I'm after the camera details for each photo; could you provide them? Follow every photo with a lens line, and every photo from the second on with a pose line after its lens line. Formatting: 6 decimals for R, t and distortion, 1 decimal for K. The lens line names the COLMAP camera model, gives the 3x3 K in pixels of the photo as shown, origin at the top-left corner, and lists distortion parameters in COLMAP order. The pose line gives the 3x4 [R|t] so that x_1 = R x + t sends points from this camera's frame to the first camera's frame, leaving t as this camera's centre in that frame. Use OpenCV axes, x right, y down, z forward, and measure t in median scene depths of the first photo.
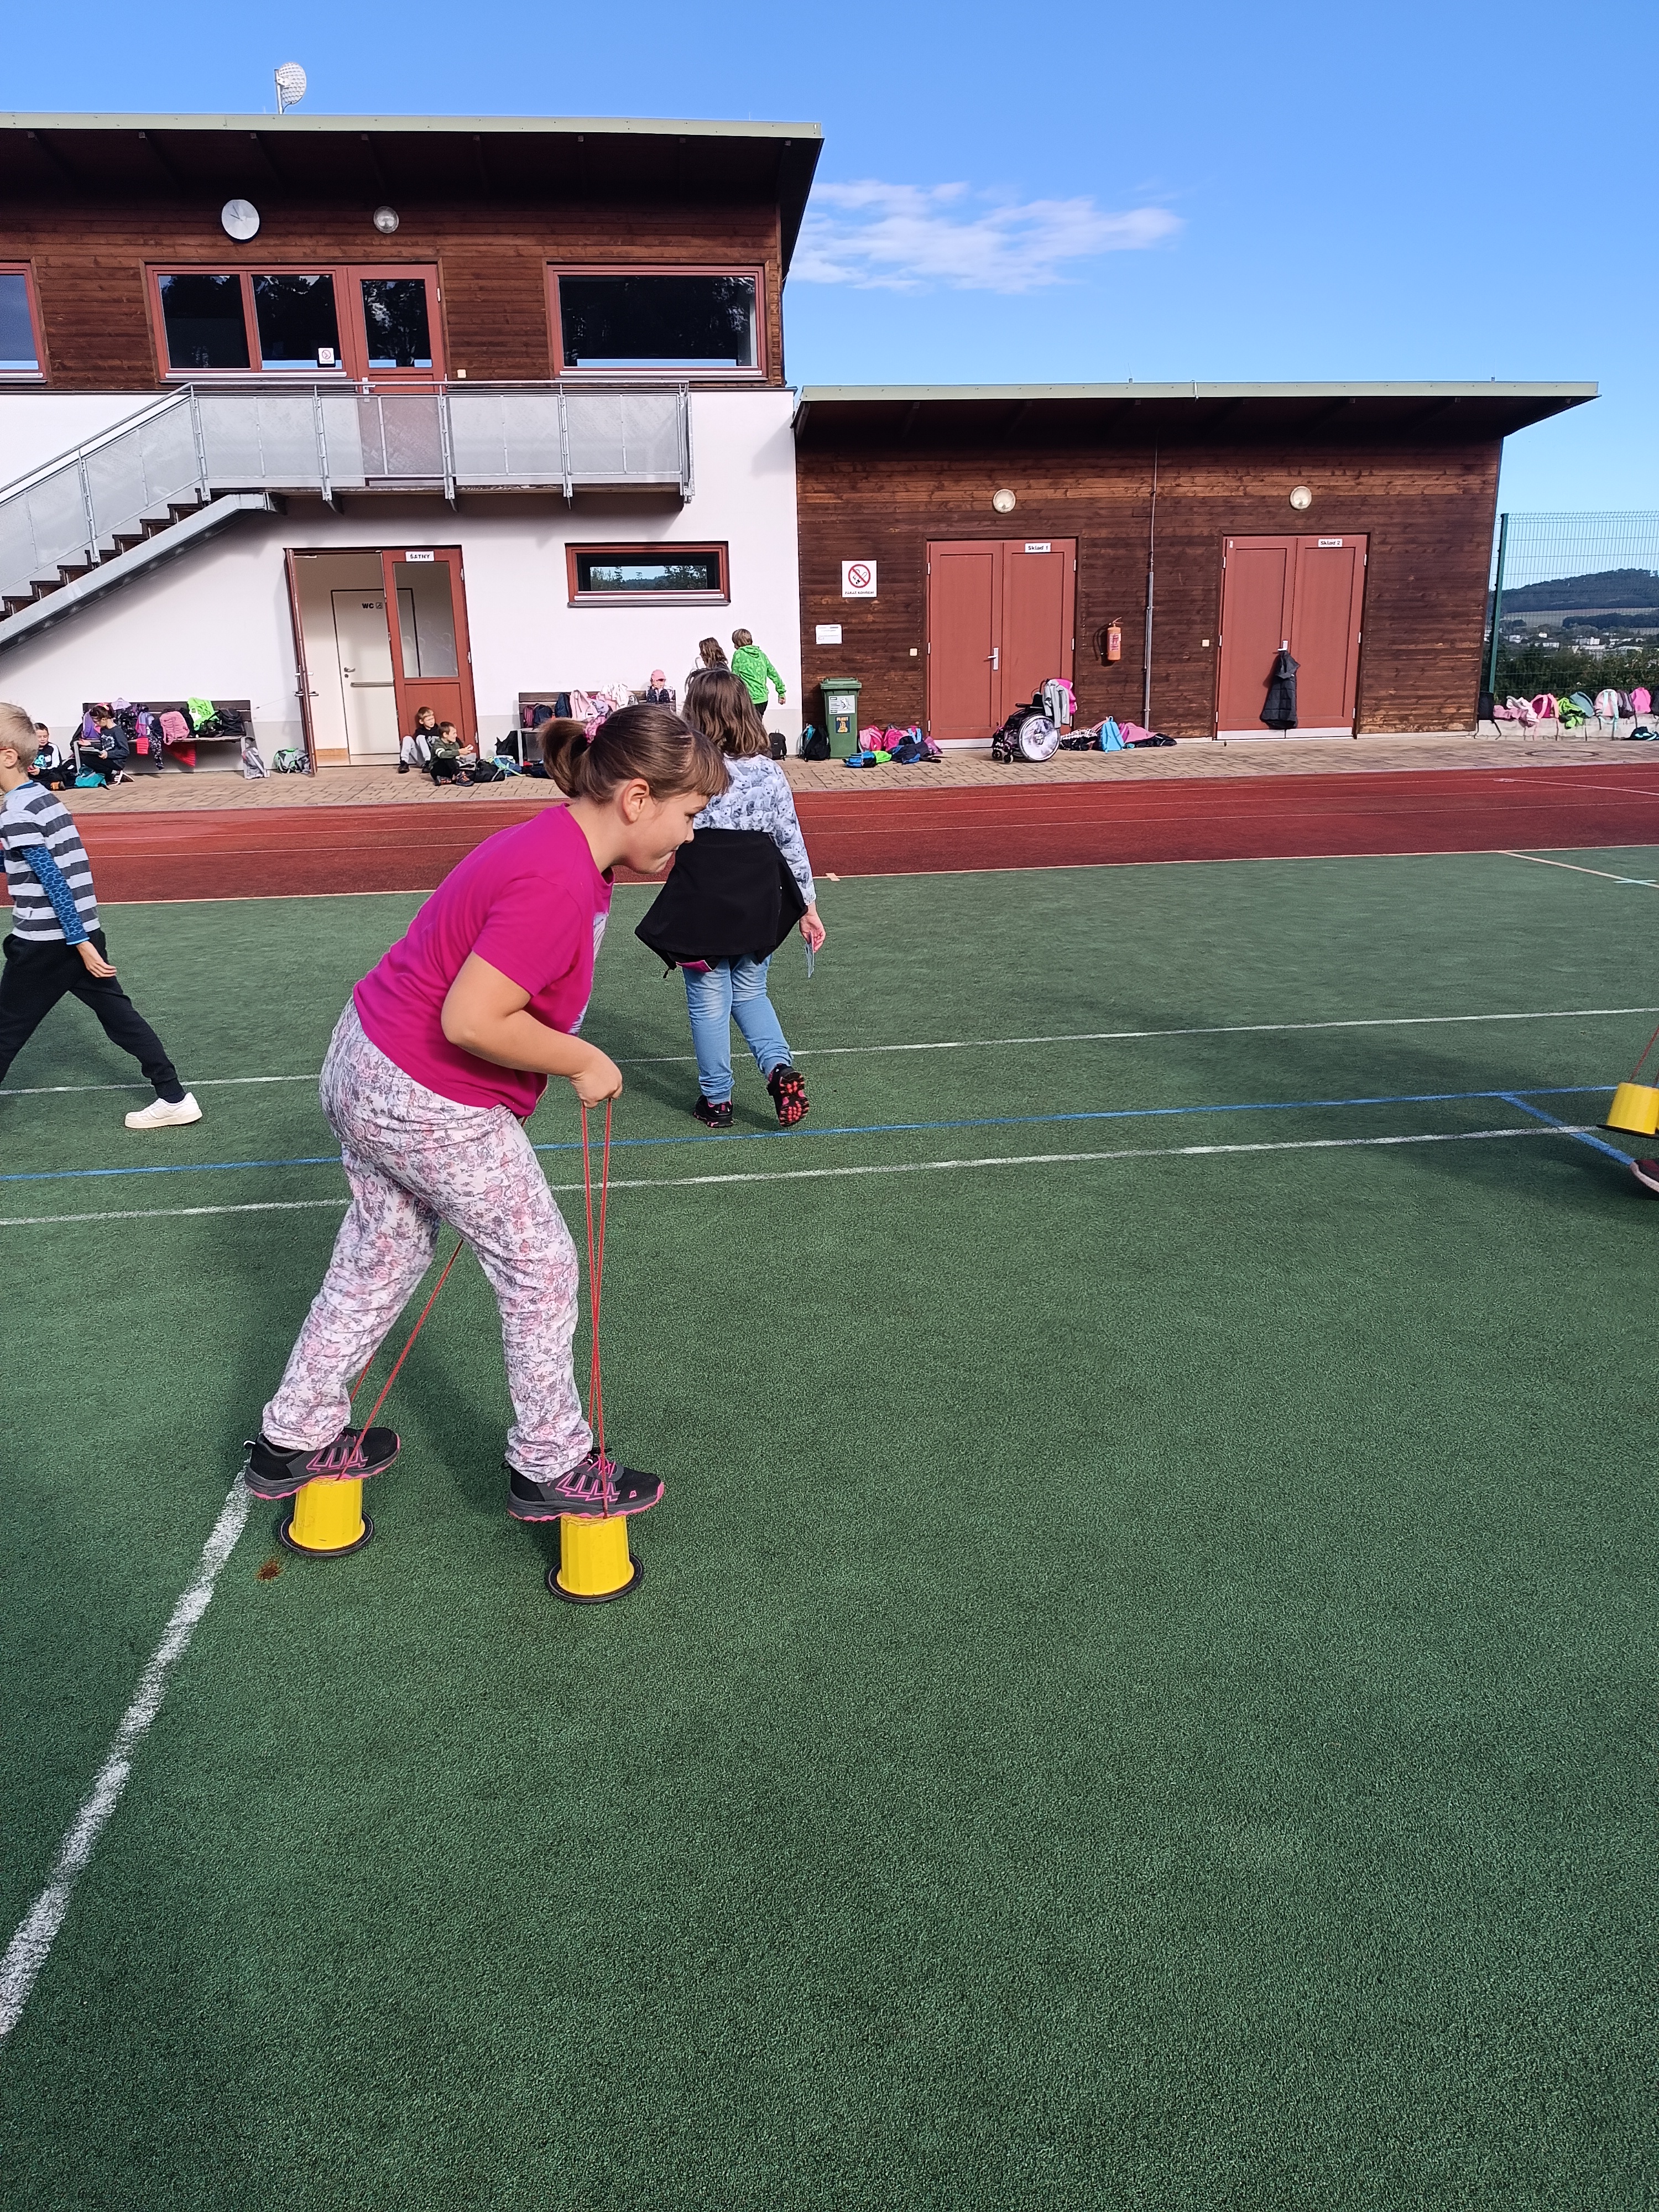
lens RADIAL K [[1576.7, 0, 829.5], [0, 1576.7, 1106.0], [0, 0, 1]] dist [0.060067, -0.081785]
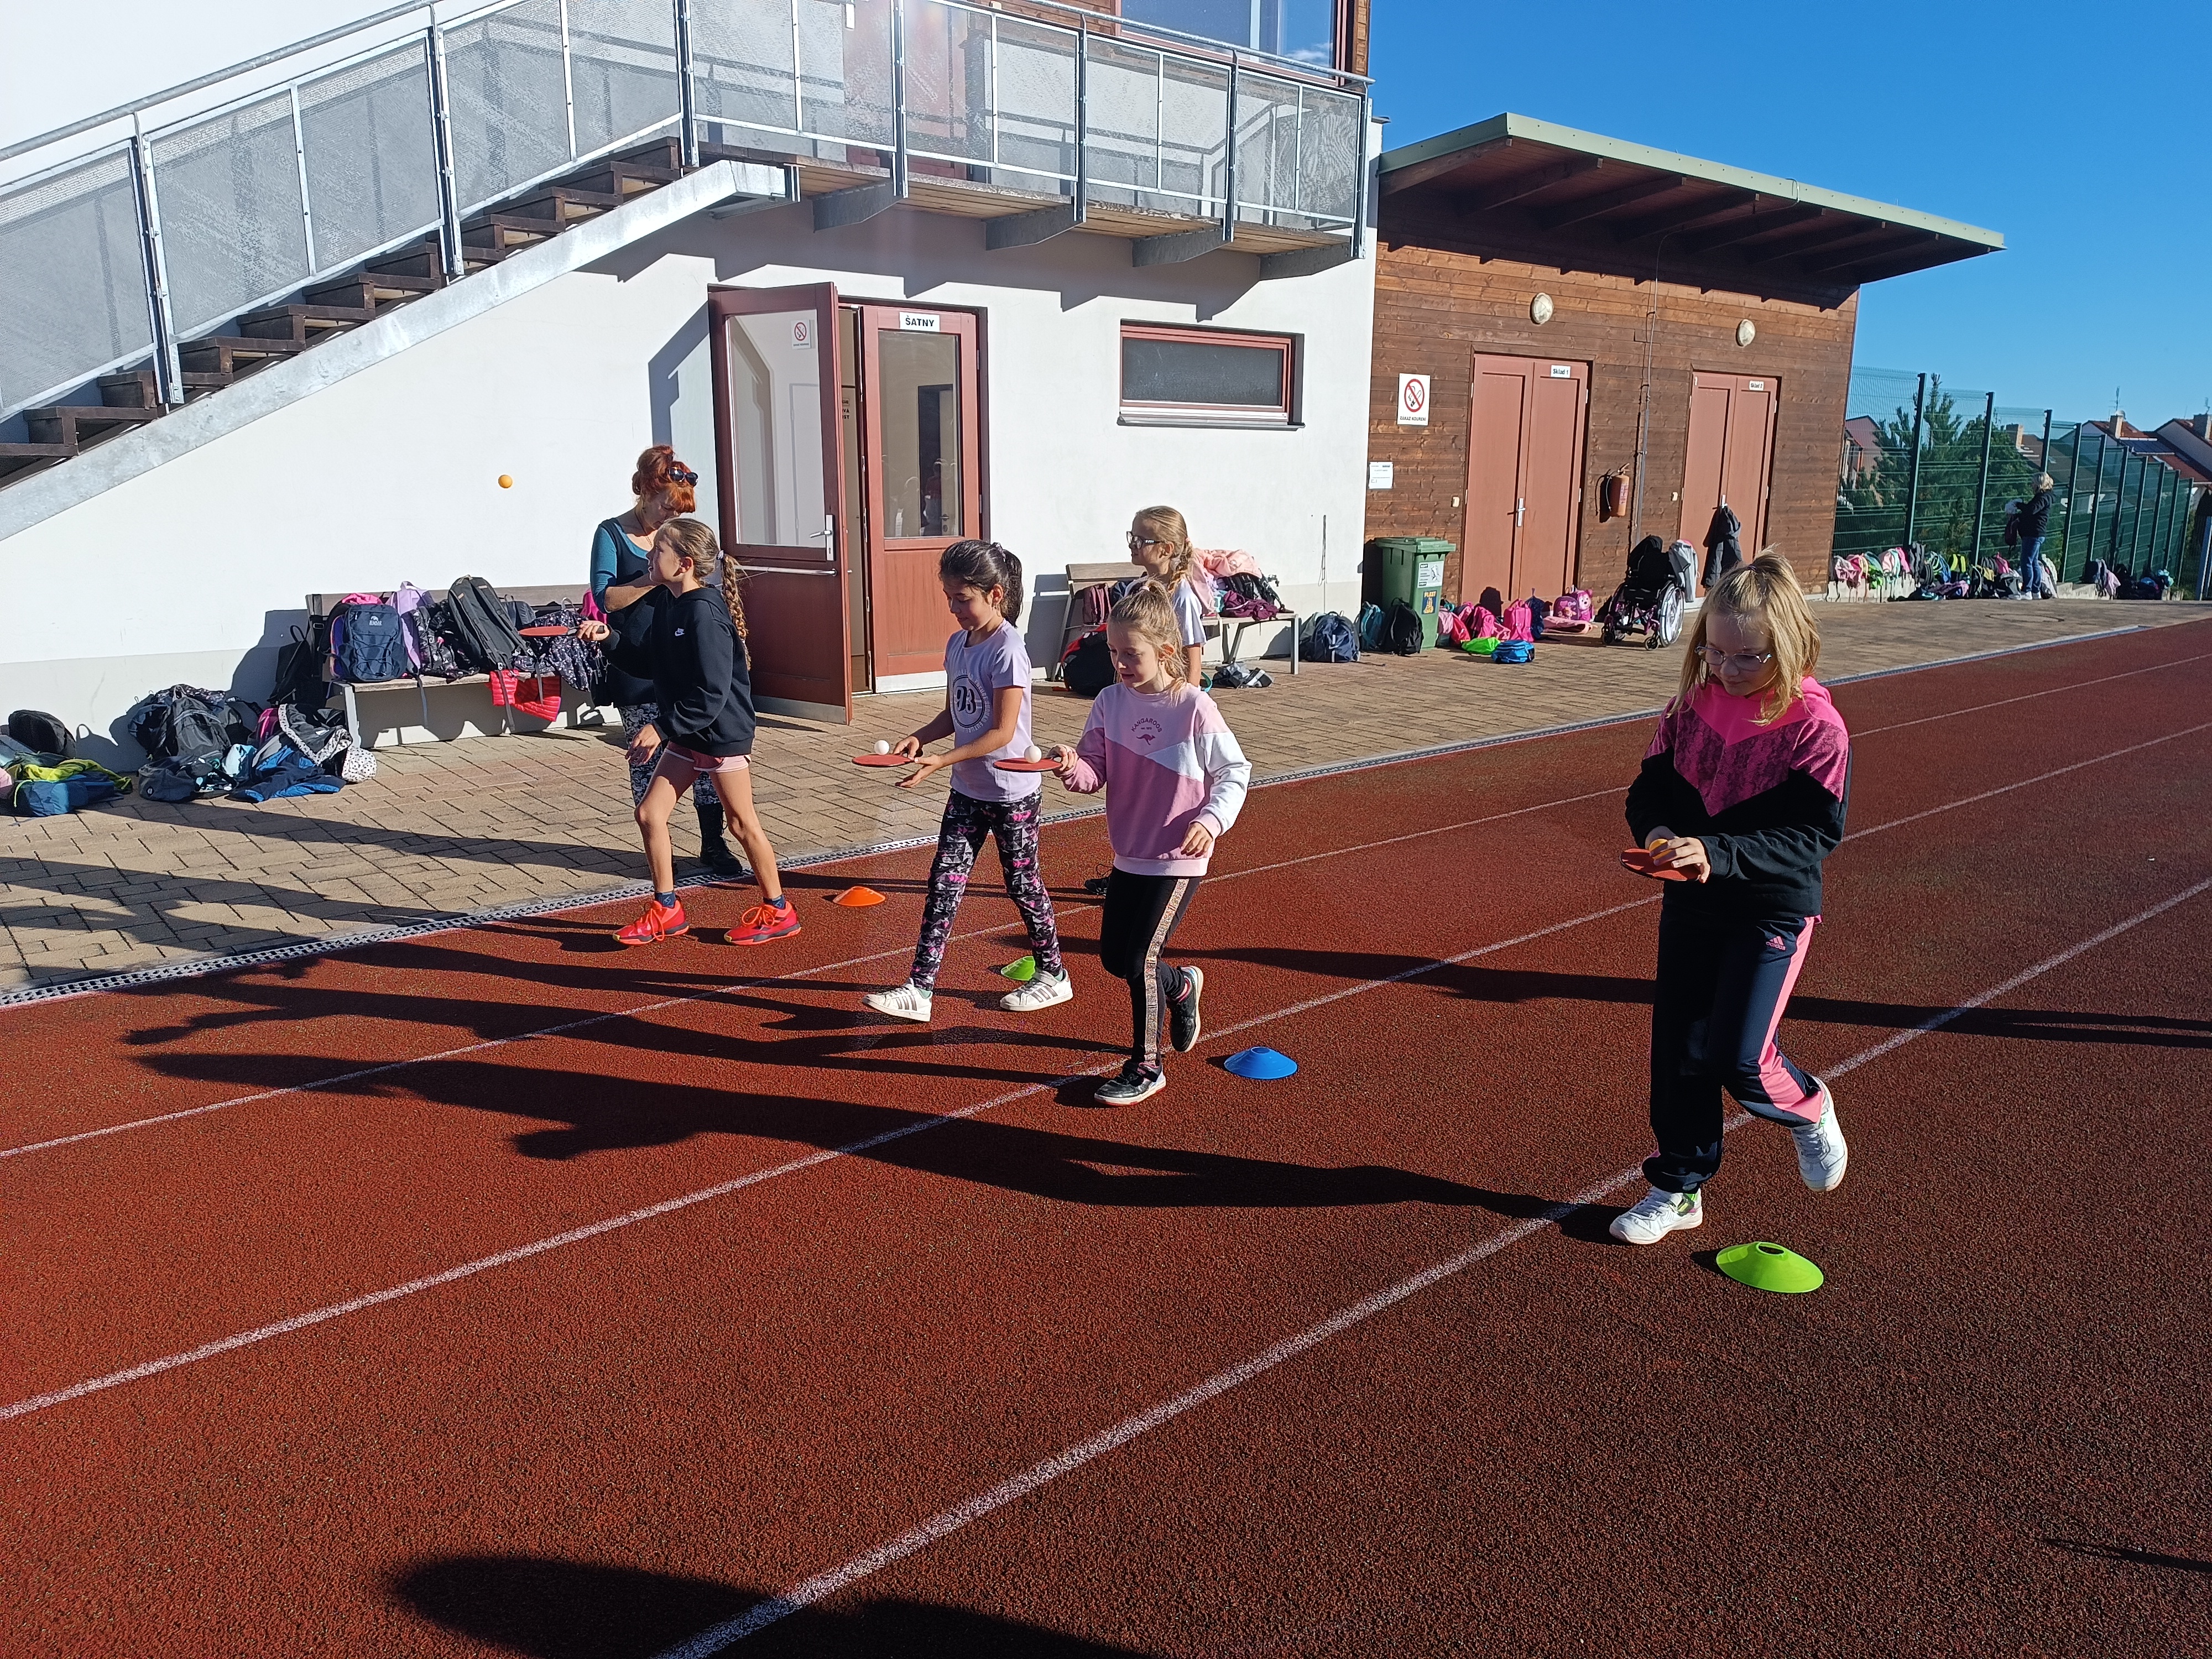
lens RADIAL K [[1576.7, 0, 1106.0], [0, 1576.7, 829.5], [0, 0, 1]] dist [0.060067, -0.081785]
pose [[0.824890, -0.102221, 0.555975, -0.508072], [0.144834, 0.988903, -0.033069, -0.139592], [-0.546425, 0.107802, 0.830541, 0.509157]]
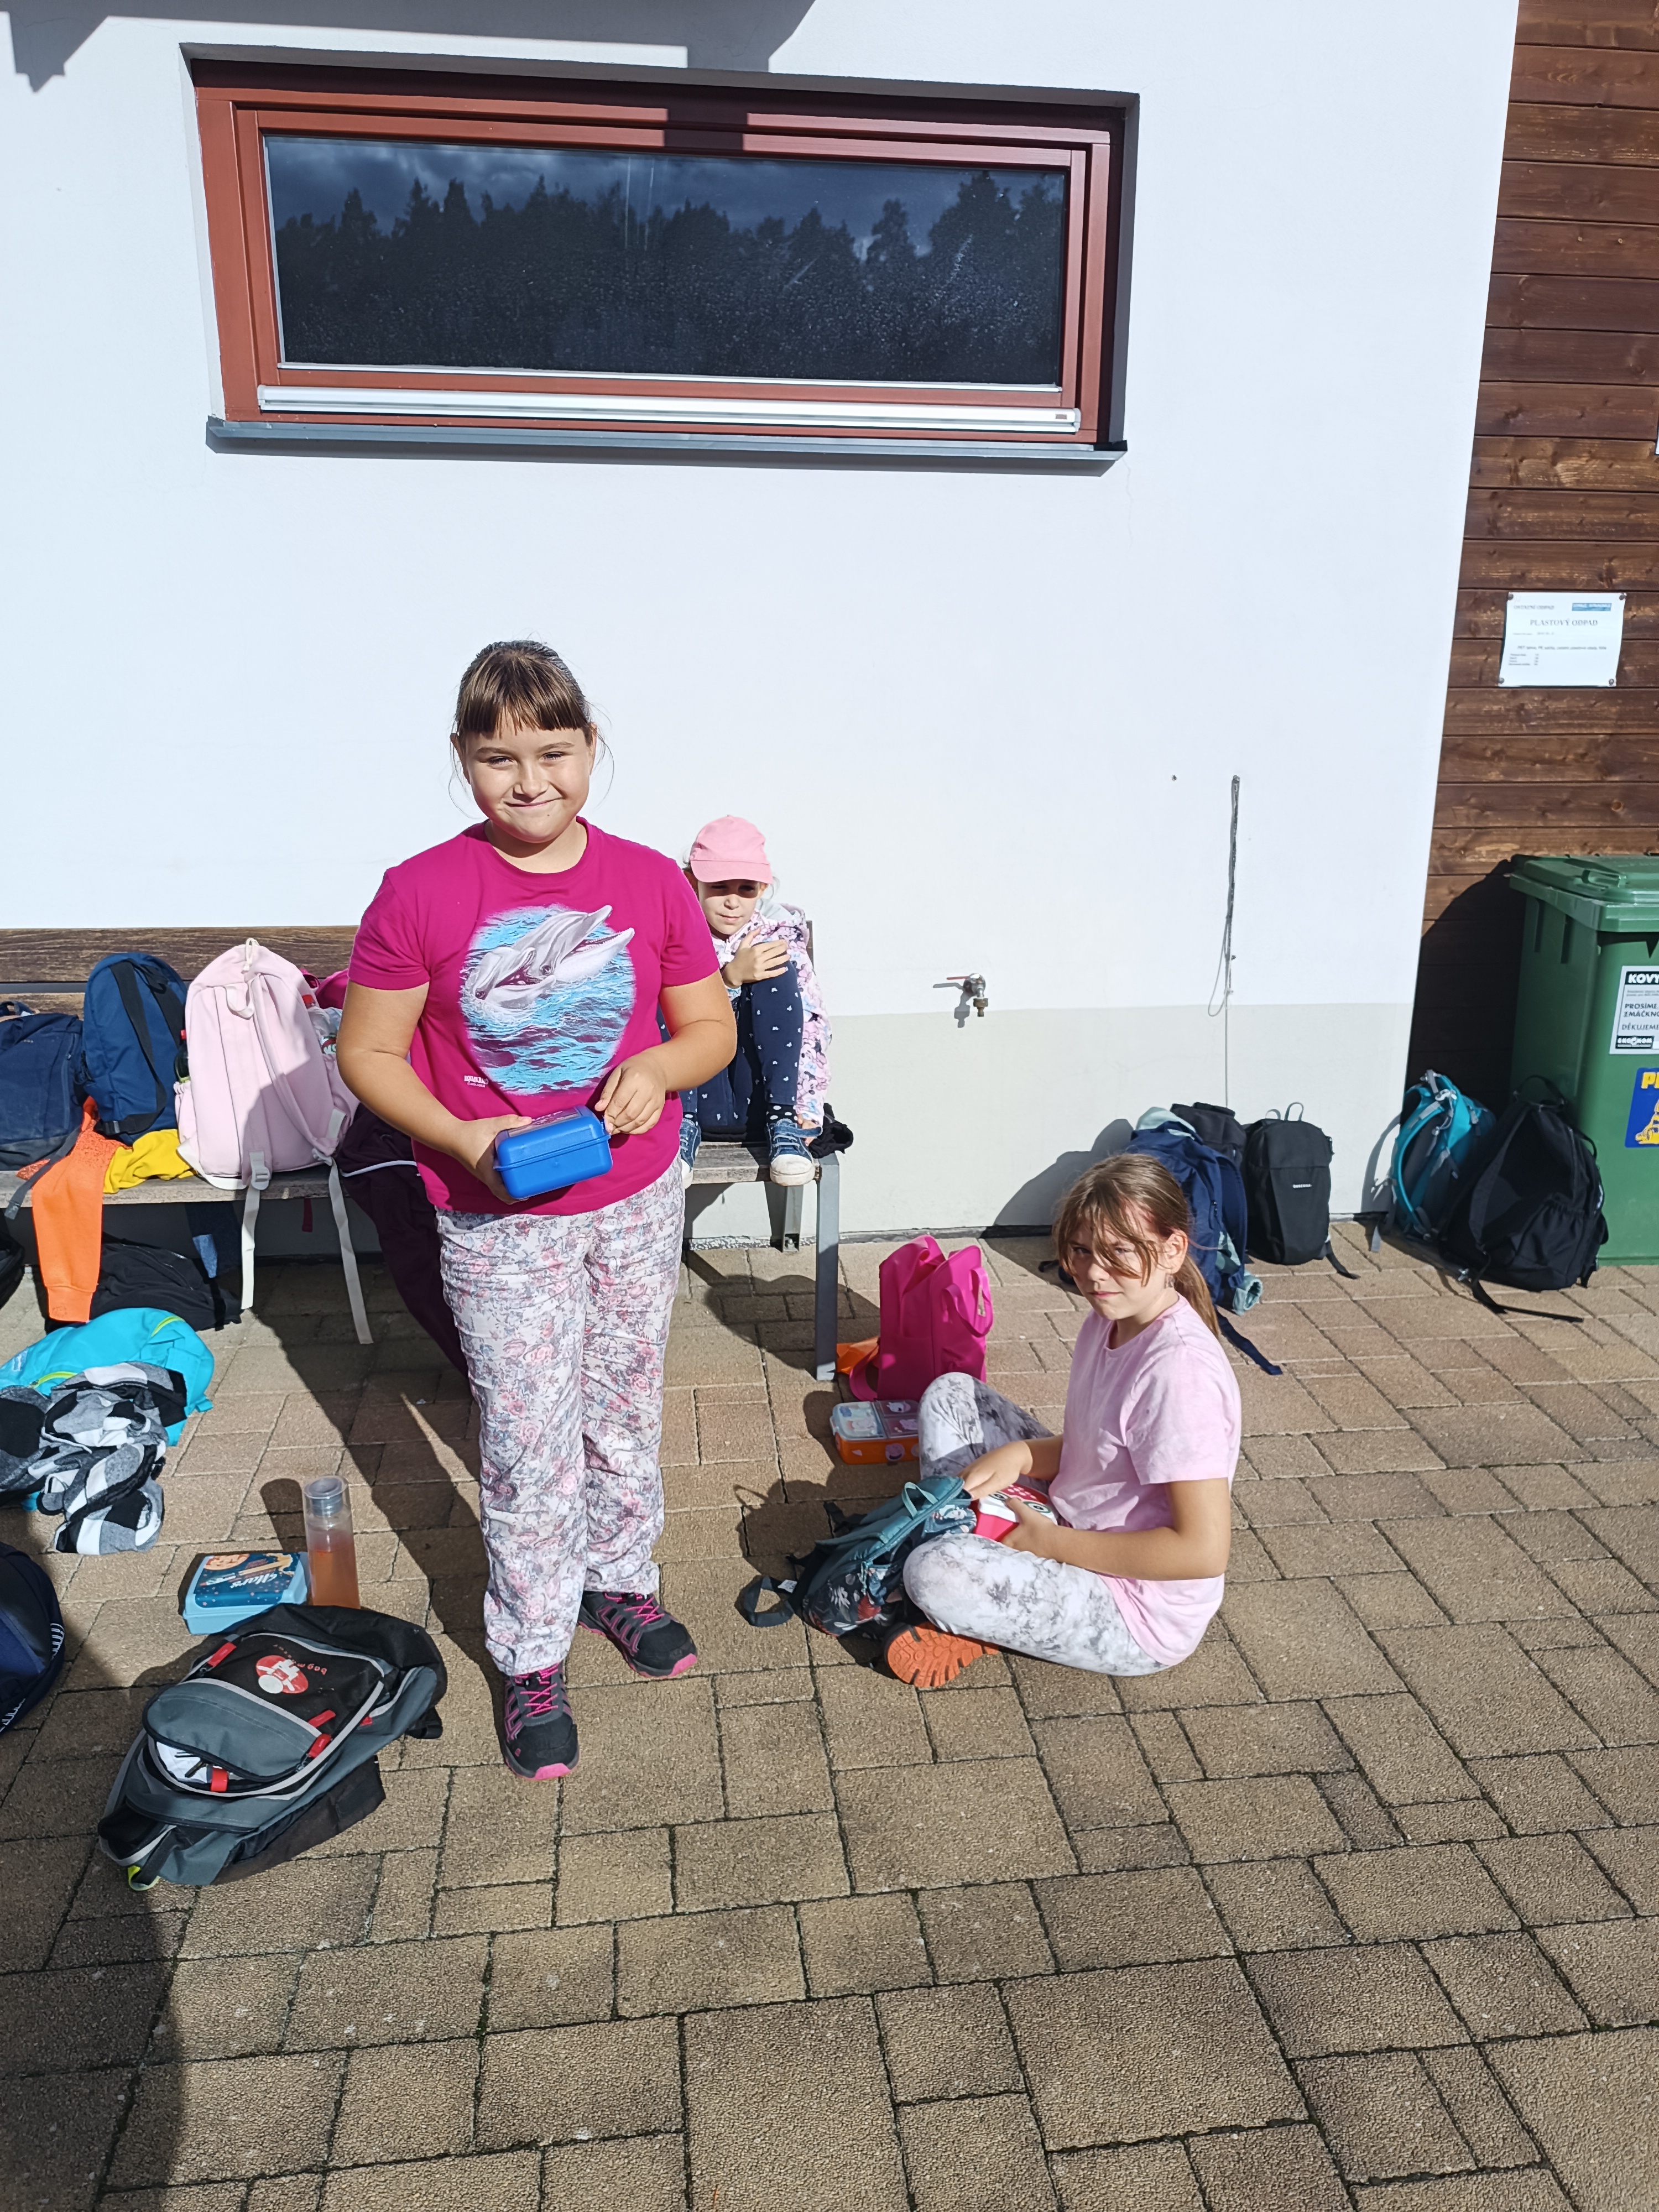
lens RADIAL K [[1576.7, 0, 829.5], [0, 1576.7, 1106.0], [0, 0, 1]] dist [0.060067, -0.081785]
pose [[0.999603, 0.028044, -0.002642, -0.092471], [-0.028094, 0.999380, -0.021212, -0.234719], [0.002046, 0.021277, 0.999772, 0.809169]]
